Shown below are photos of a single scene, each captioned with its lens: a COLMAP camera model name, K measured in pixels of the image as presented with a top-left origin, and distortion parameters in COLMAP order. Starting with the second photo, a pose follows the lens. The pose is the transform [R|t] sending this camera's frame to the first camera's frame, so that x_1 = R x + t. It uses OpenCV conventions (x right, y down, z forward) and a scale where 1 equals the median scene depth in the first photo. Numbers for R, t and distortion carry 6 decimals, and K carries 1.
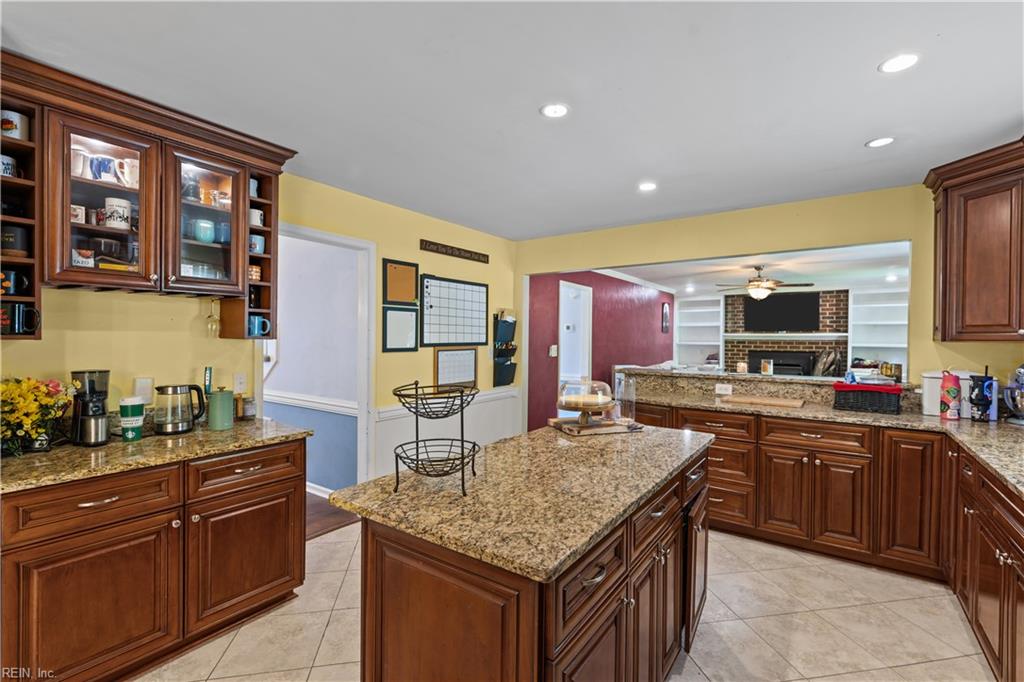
lens RADIAL K [[462.6, 0, 511.4], [0, 462.6, 336.5], [0, 0, 1]] dist [-0.000968, 0.000013]
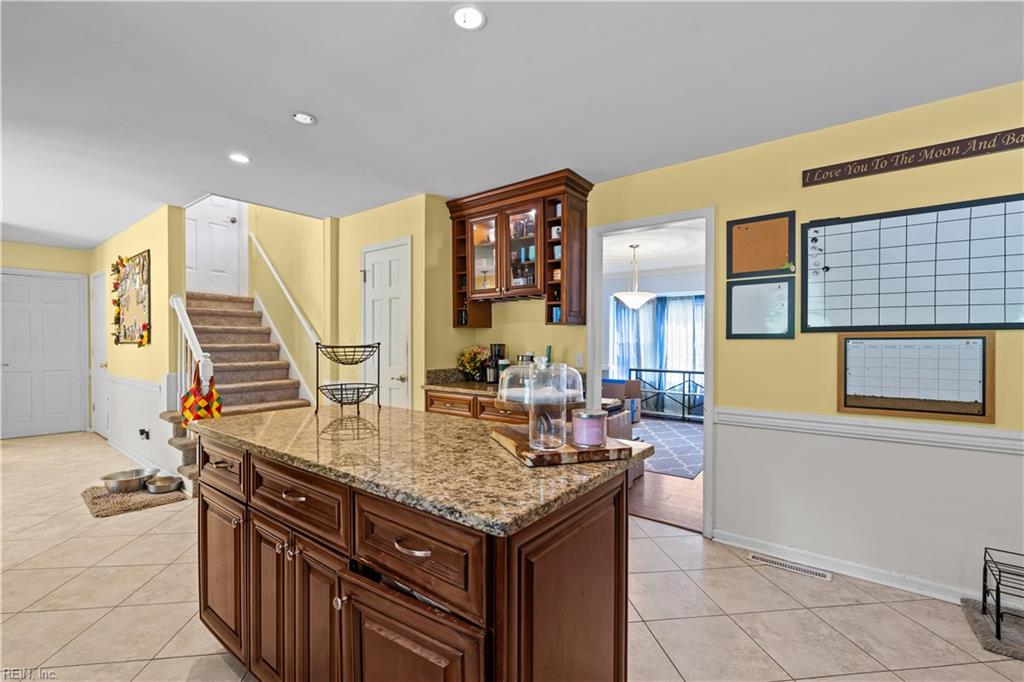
lens RADIAL K [[439.7, 0, 511.6], [0, 439.7, 343.2], [0, 0, 1]] dist [0.001274, 0.000371]
pose [[-0.045625, -0.002890, -0.998954, 0.387293], [-0.000462, 0.999996, -0.002872, 0.033721], [0.998959, 0.000330, -0.045626, 0.514535]]
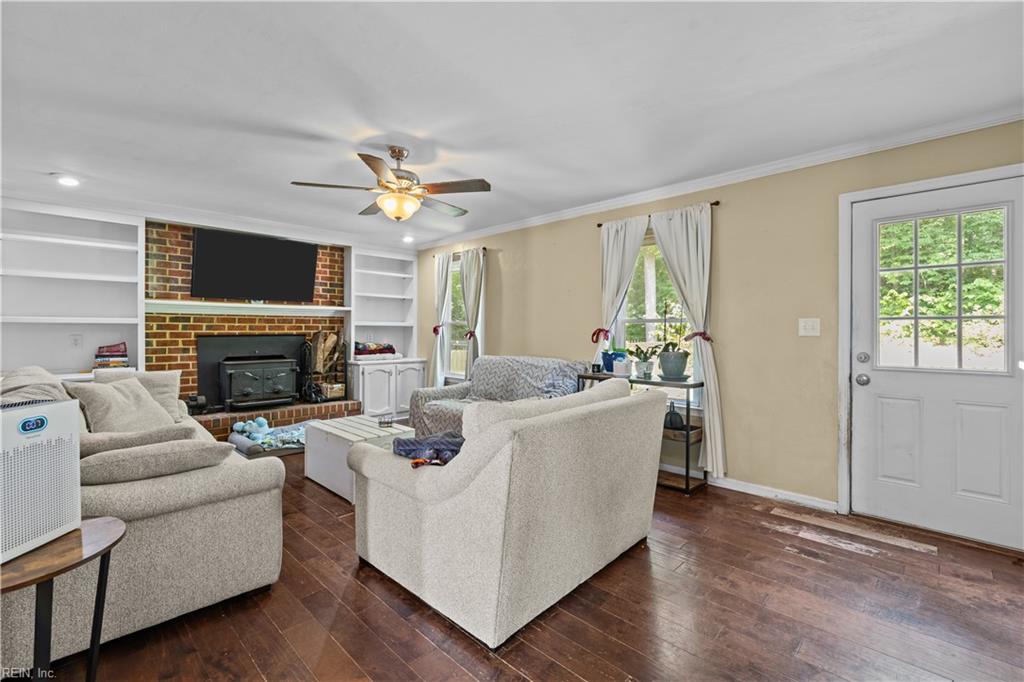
lens RADIAL K [[446.4, 0, 511.1], [0, 446.4, 332.8], [0, 0, 1]] dist [-0.000361, -0.000370]
pose [[0.160668, -0.012348, 0.986931, 0.138258], [-0.003093, 0.999911, 0.013014, 0.040763], [-0.987004, -0.005144, 0.160615, 1.130383]]
